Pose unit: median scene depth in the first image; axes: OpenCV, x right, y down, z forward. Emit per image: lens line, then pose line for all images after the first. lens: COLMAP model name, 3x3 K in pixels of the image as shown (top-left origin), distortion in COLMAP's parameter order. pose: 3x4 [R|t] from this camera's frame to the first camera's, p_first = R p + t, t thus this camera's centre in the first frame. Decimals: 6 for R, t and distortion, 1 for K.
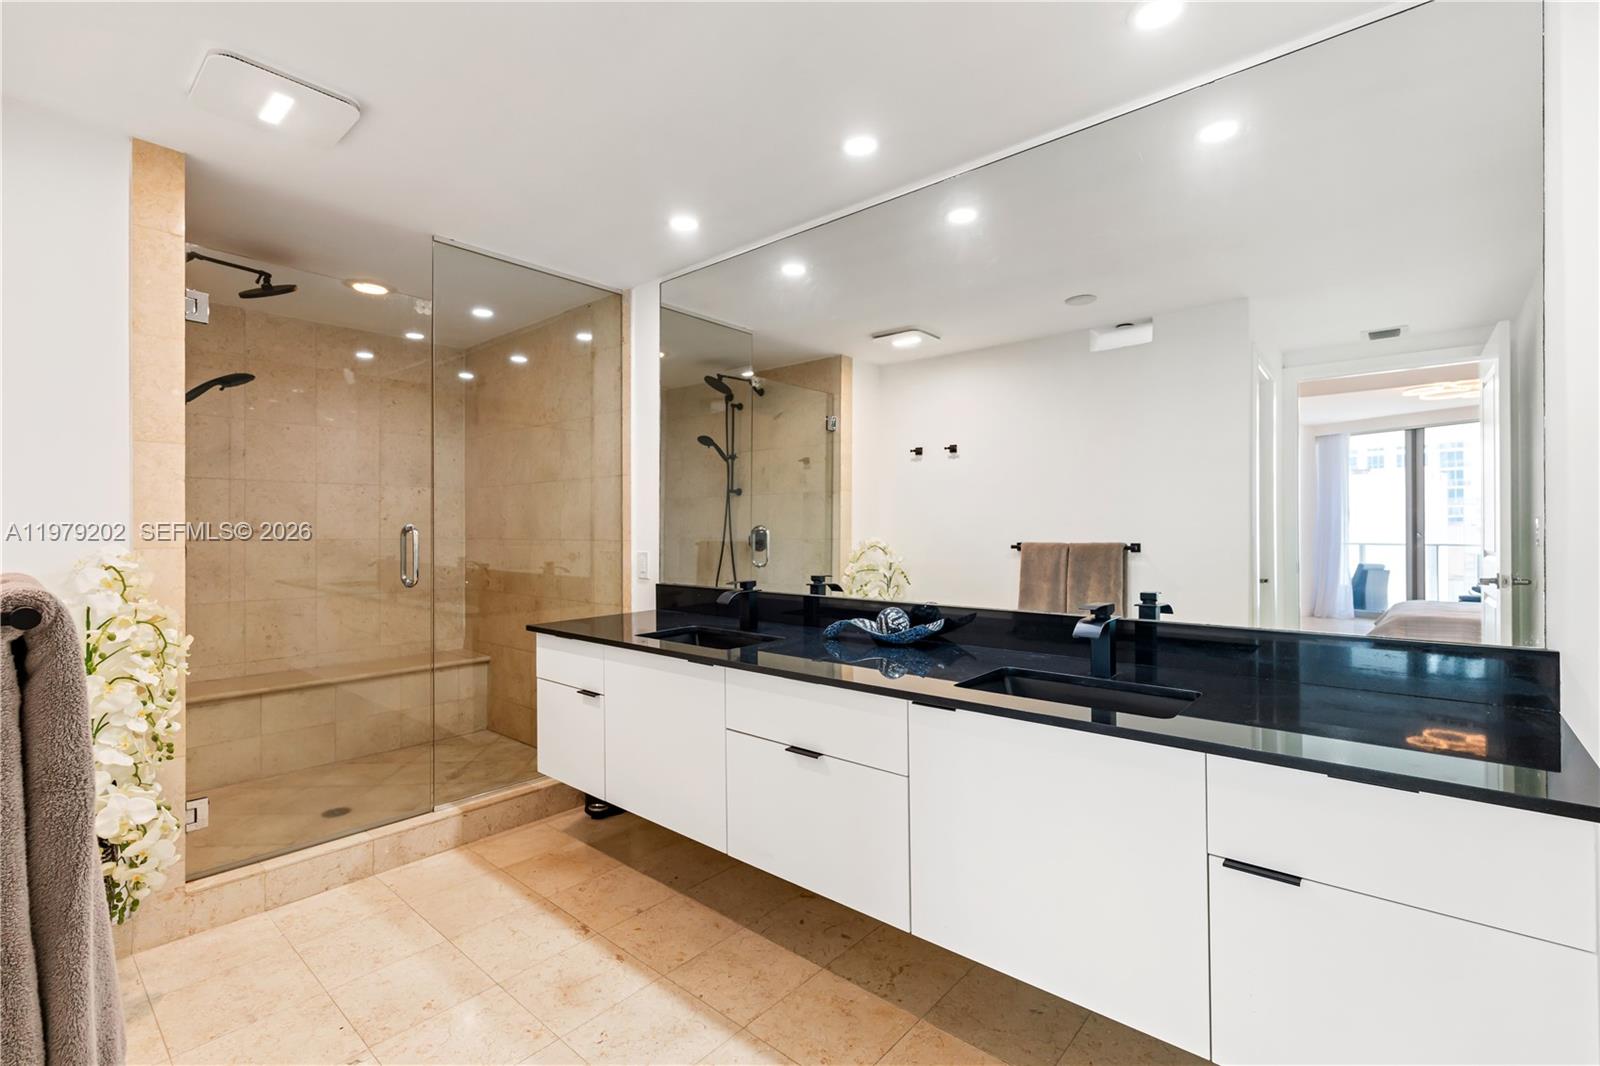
lens RADIAL K [[723.7, 0, 814.5], [0, 723.7, 536.7], [0, 0, 1]] dist [-0.002794, -0.000671]
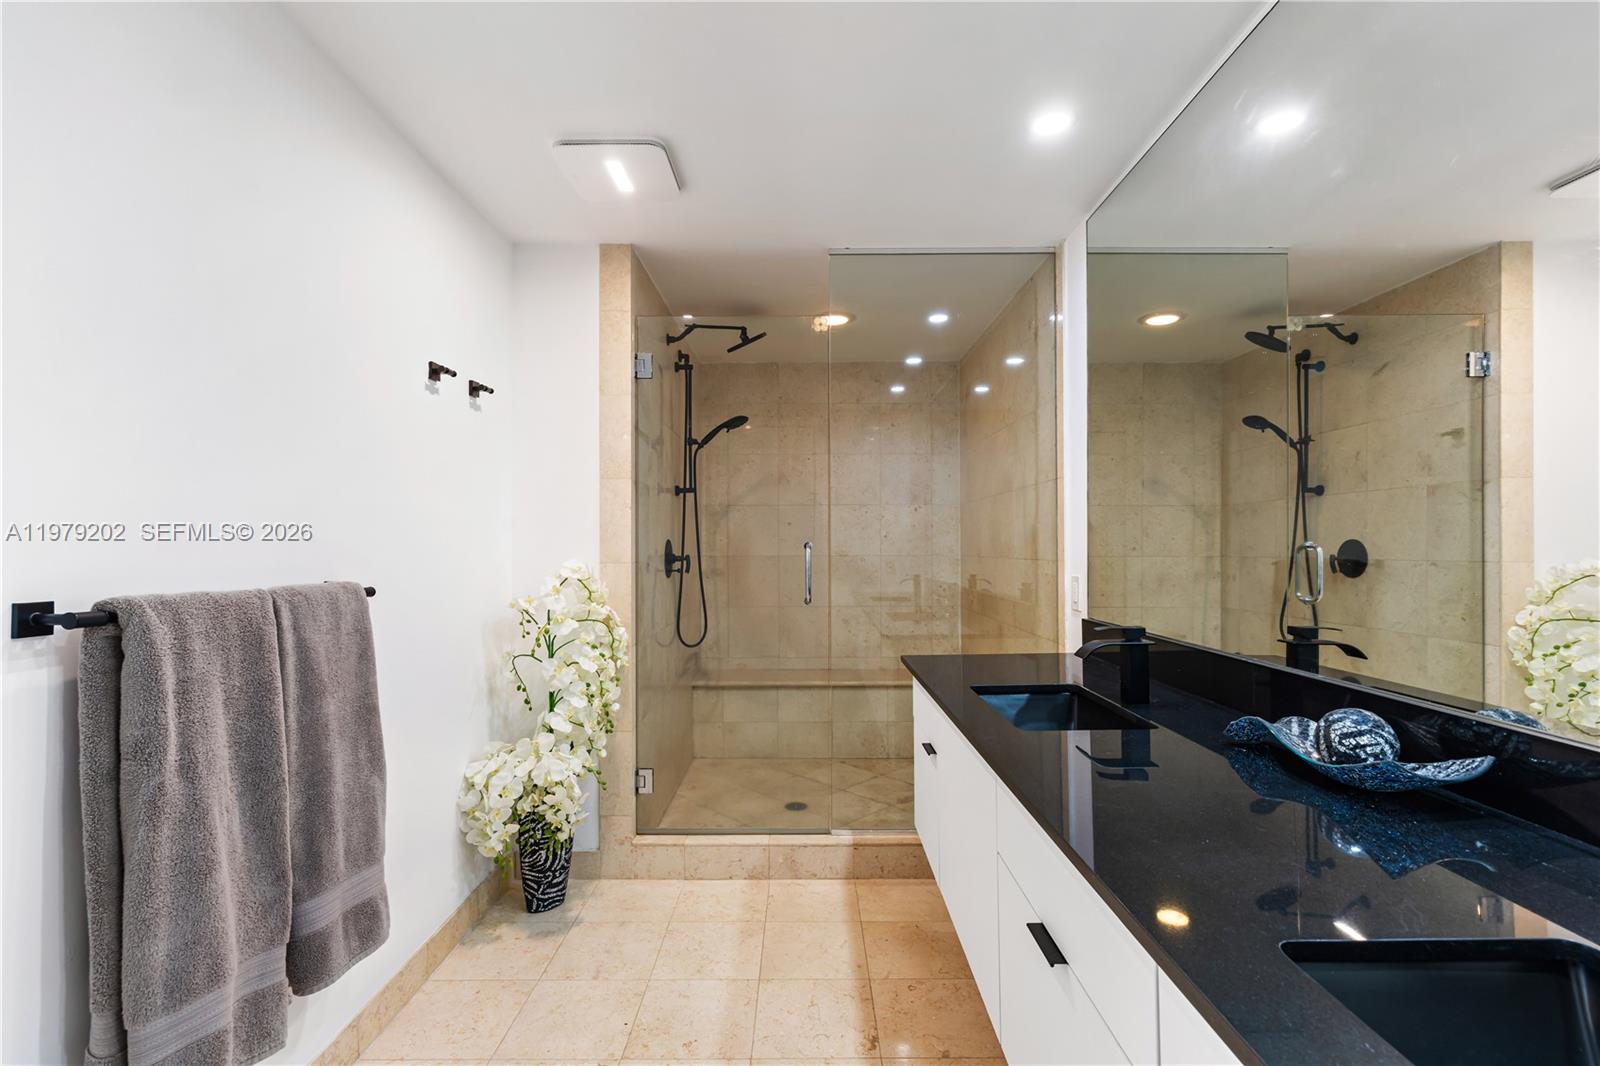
lens RADIAL K [[723.7, 0, 803.4], [0, 723.7, 544.7], [0, 0, 1]] dist [-0.002794, -0.000671]
pose [[0.634601, -0.002390, -0.772836, 0.172715], [-0.005014, 0.999961, -0.007209, -0.005061], [0.772823, 0.008449, 0.634565, 0.282366]]
